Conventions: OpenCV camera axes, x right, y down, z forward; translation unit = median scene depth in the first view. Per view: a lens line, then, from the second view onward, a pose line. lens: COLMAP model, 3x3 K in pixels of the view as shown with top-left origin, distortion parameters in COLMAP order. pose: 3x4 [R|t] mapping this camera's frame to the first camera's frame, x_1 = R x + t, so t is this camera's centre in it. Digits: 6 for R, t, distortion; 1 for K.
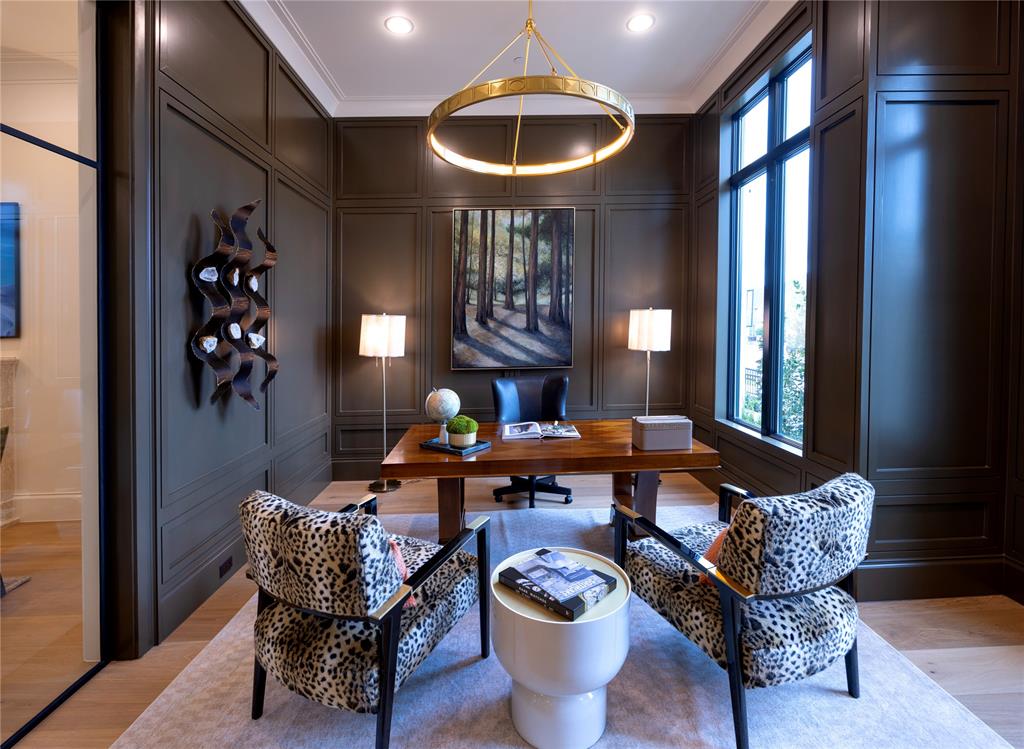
lens RADIAL K [[469.3, 0, 512.0], [0, 469.3, 374.5], [0, 0, 1]] dist [-0.000527, -0.000106]
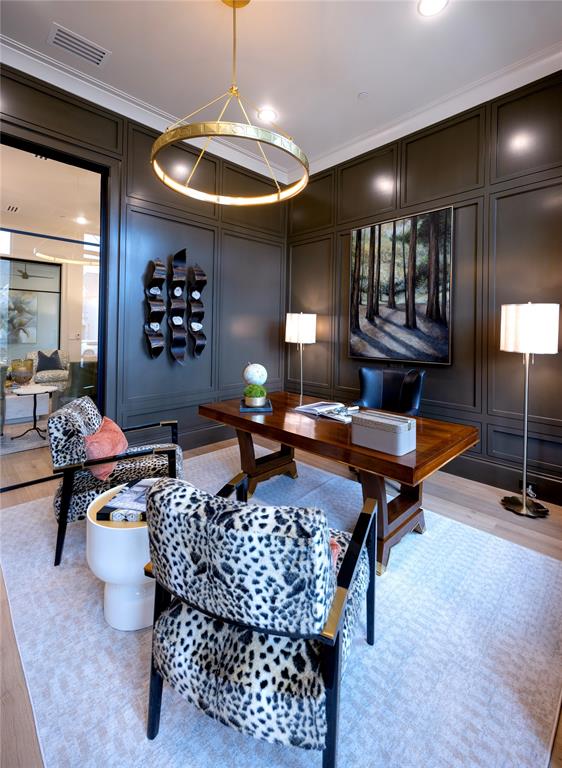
lens RADIAL K [[352.0, 0, 297.1], [0, 352.0, 351.3], [0, 0, 1]] dist [-0.000527, -0.000106]
pose [[0.675482, 0.067603, -0.734271, 0.482095], [-0.099229, 0.995065, 0.000330, -0.011981], [0.730669, 0.072638, 0.678856, 0.262990]]
